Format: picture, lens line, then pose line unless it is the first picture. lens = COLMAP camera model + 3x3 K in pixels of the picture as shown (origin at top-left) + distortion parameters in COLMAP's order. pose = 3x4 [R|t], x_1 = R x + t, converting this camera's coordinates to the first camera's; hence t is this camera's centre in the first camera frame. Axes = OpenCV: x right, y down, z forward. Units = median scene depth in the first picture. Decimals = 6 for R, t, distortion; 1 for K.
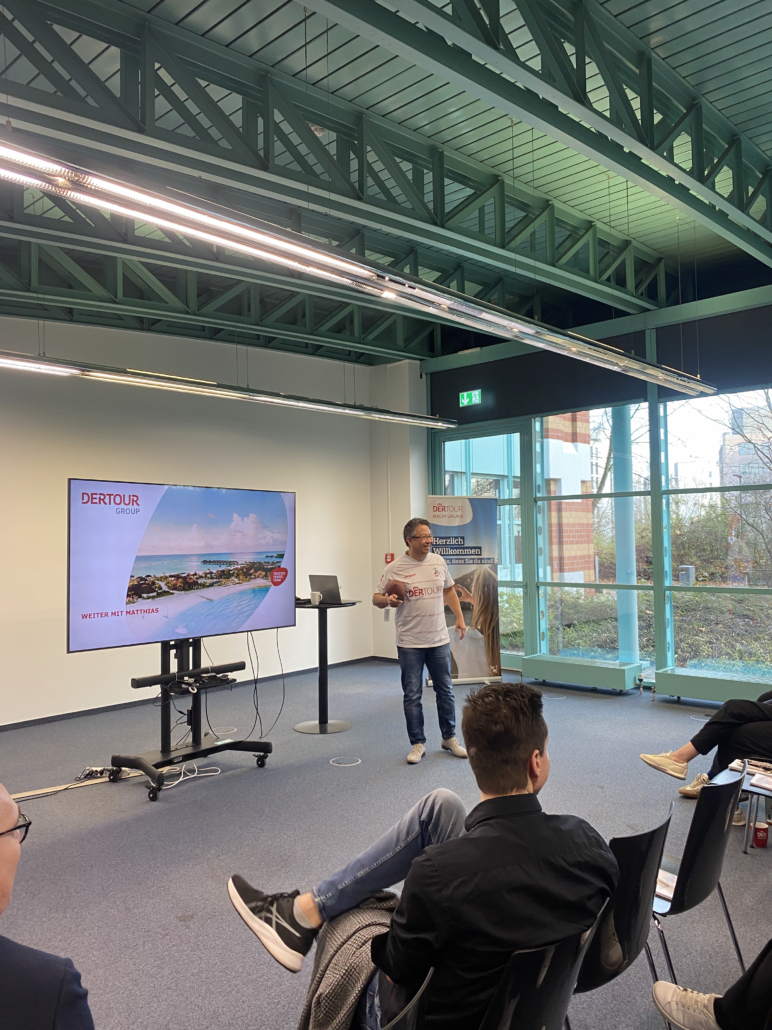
lens RADIAL K [[778.8, 0, 385.6], [0, 778.8, 503.7], [0, 0, 1]] dist [0.054441, -0.070889]
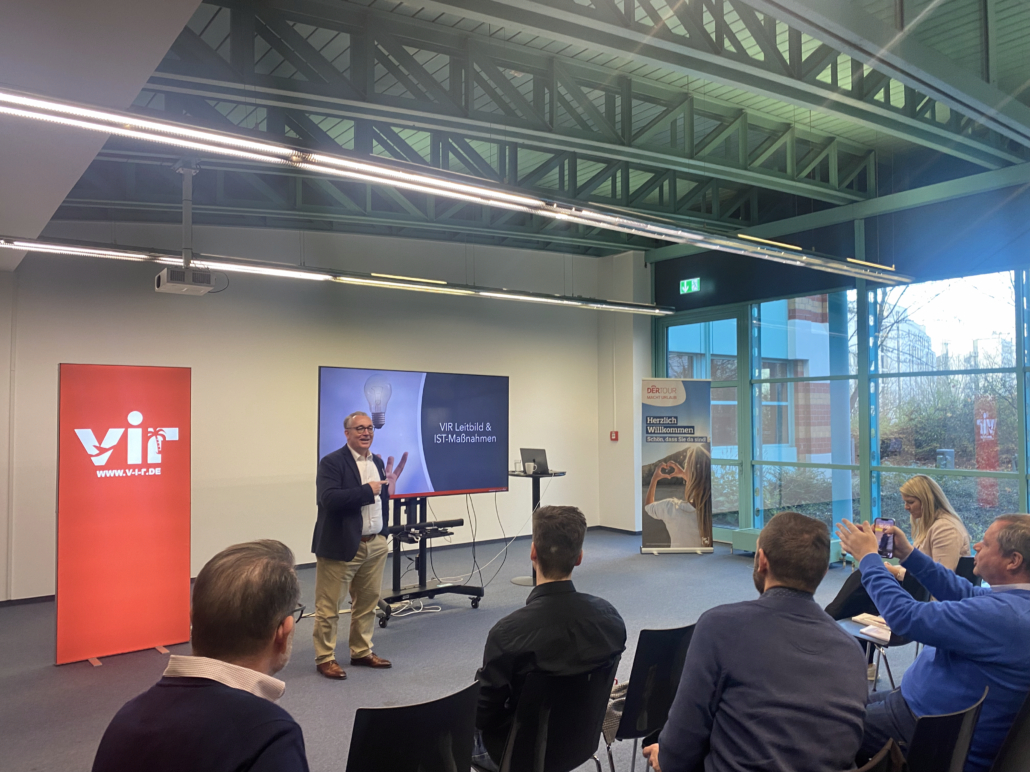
lens RADIAL K [[778.8, 0, 520.1], [0, 778.8, 388.8], [0, 0, 1]] dist [0.054441, -0.070889]
pose [[0.984876, 0.005367, -0.173177, 0.095790], [-0.003882, 0.999953, 0.008911, -0.005864], [0.173217, -0.008104, 0.984850, -0.130515]]
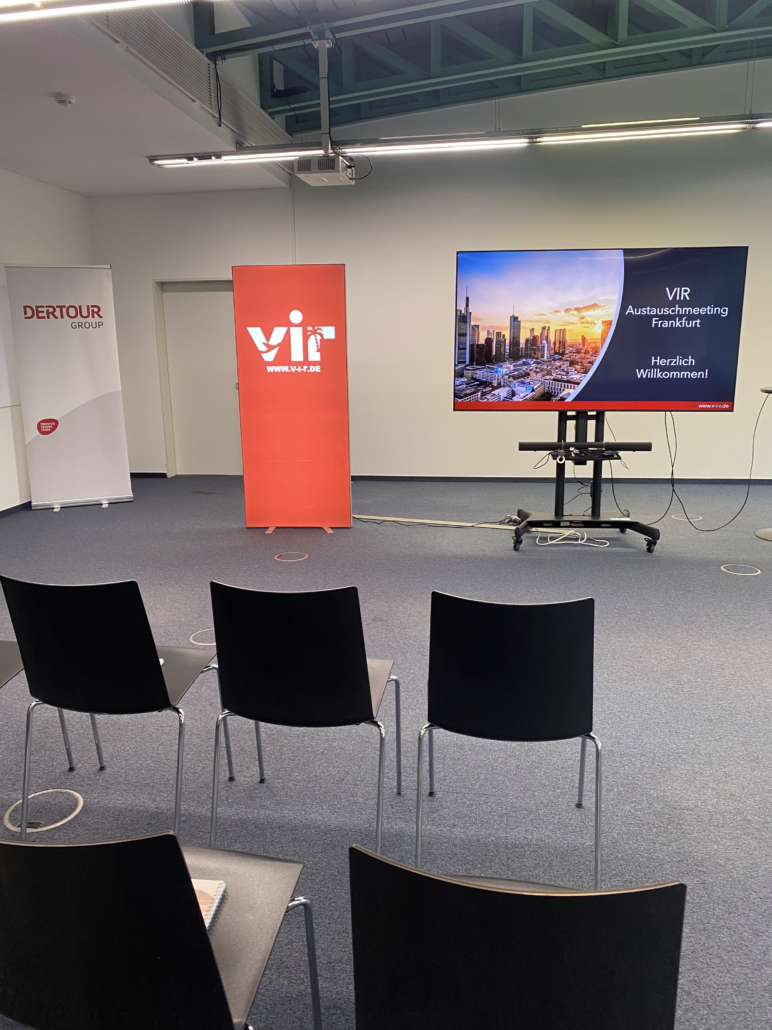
lens RADIAL K [[778.8, 0, 387.7], [0, 778.8, 512.1], [0, 0, 1]] dist [0.054441, -0.070889]
pose [[0.548089, 0.182457, -0.816277, 0.371346], [0.042881, 0.968504, 0.245277, 0.035640], [0.835320, -0.169436, 0.523002, 0.209779]]
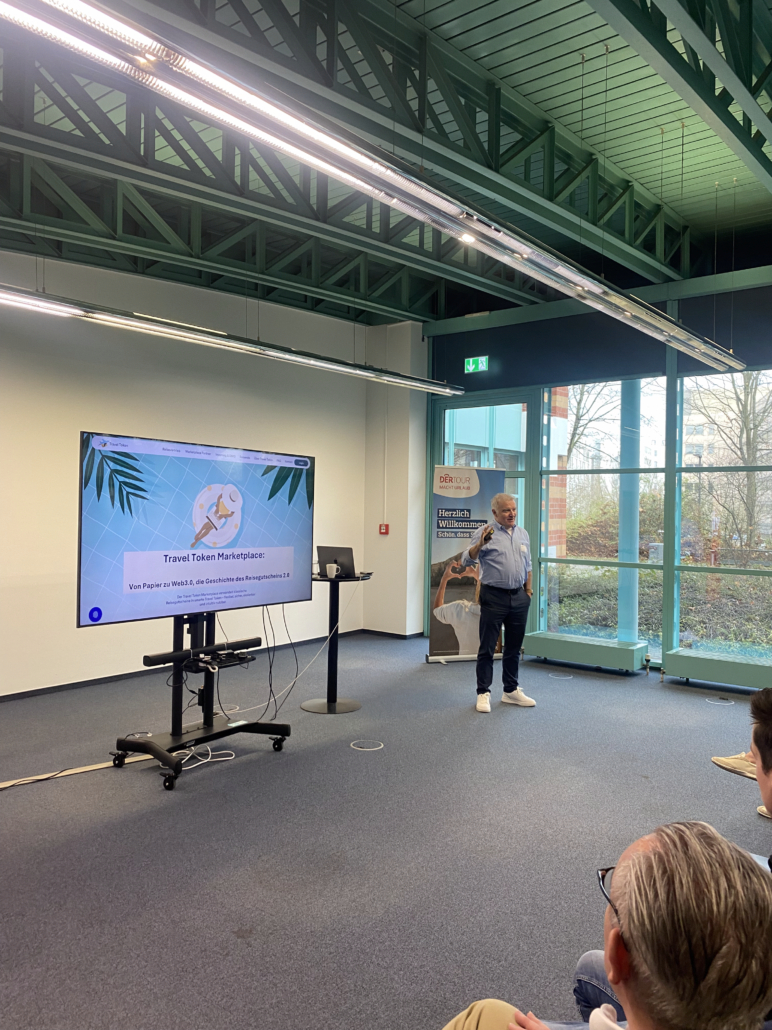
lens RADIAL K [[778.8, 0, 394.8], [0, 778.8, 505.1], [0, 0, 1]] dist [0.054441, -0.070889]
pose [[0.996548, 0.031367, 0.076861, -0.086432], [-0.034569, 0.998574, 0.040684, 0.001908], [-0.075475, -0.043201, 0.996211, 0.065250]]
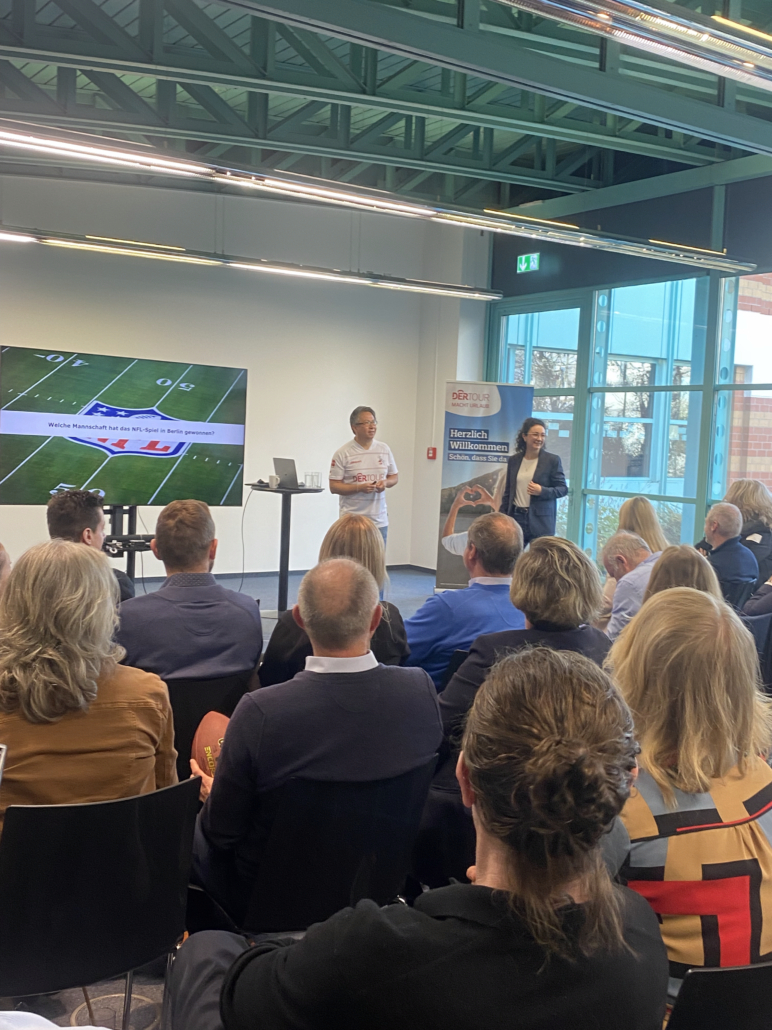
lens RADIAL K [[1114.9, 0, 378.9], [0, 1114.9, 507.1], [0, 0, 1]] dist [0.059386, 0.000000]
pose [[0.972443, 0.070227, -0.222312, 0.343601], [-0.046093, 0.992644, 0.111951, -0.006735], [0.228538, -0.098619, 0.968527, -0.302526]]
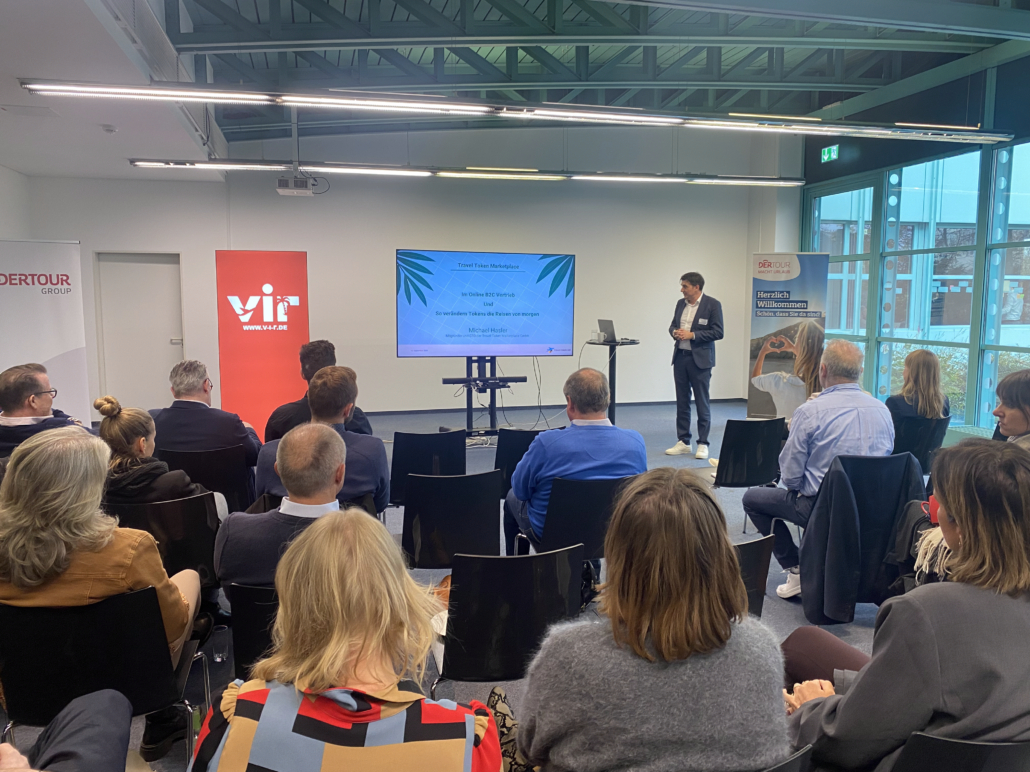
lens RADIAL K [[778.8, 0, 515.6], [0, 778.8, 368.7], [0, 0, 1]] dist [0.054441, -0.070889]
pose [[0.833397, 0.069600, -0.548274, 0.503347], [0.009087, 0.990179, 0.139509, -0.007213], [0.552599, -0.121249, 0.824580, -0.148028]]
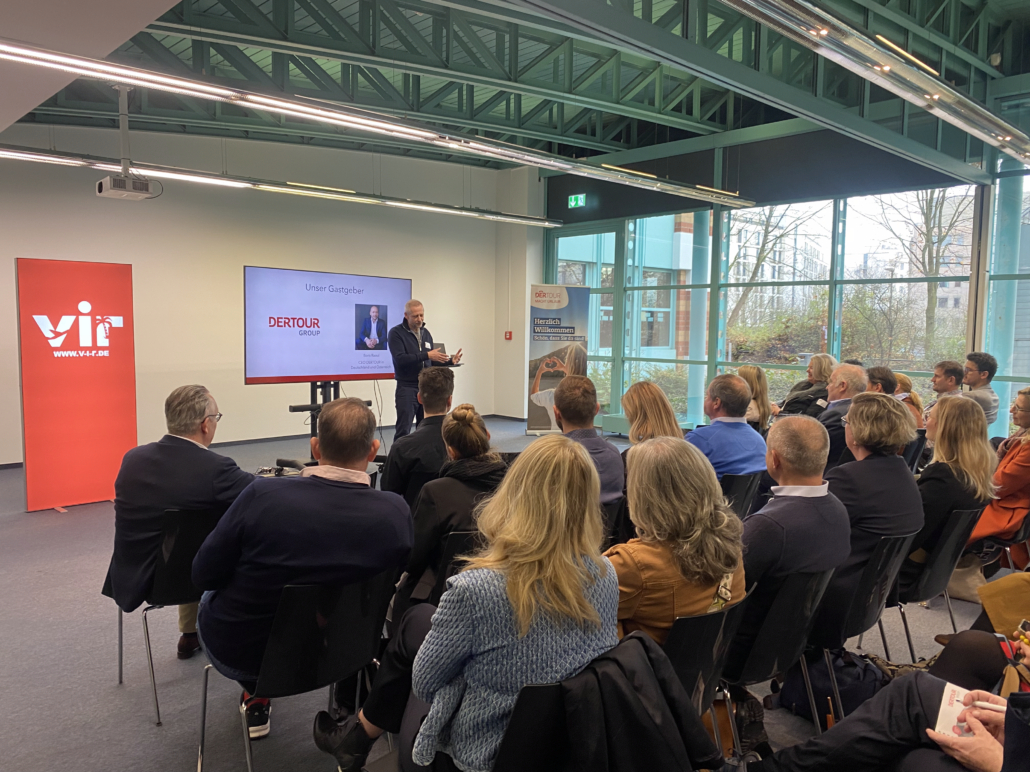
lens RADIAL K [[778.8, 0, 510.4], [0, 778.8, 386.6], [0, 0, 1]] dist [0.054441, -0.070889]
pose [[0.997143, 0.035097, -0.066884, 0.141191], [-0.026399, 0.991583, 0.126756, -0.005457], [0.070769, -0.124628, 0.989676, -0.316262]]
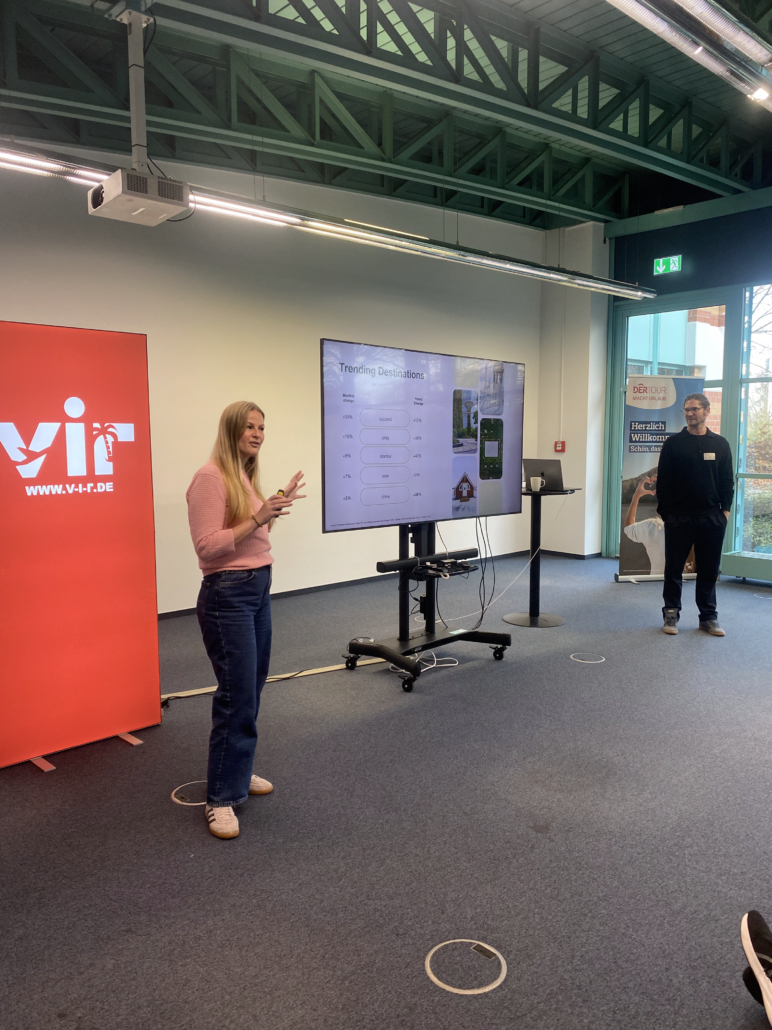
lens RADIAL K [[778.8, 0, 391.6], [0, 778.8, 504.7], [0, 0, 1]] dist [0.054441, -0.070889]
pose [[0.996668, 0.021979, -0.078550, -0.185330], [-0.011250, 0.990848, 0.134515, 0.025579], [0.080787, -0.133183, 0.987793, 0.083804]]
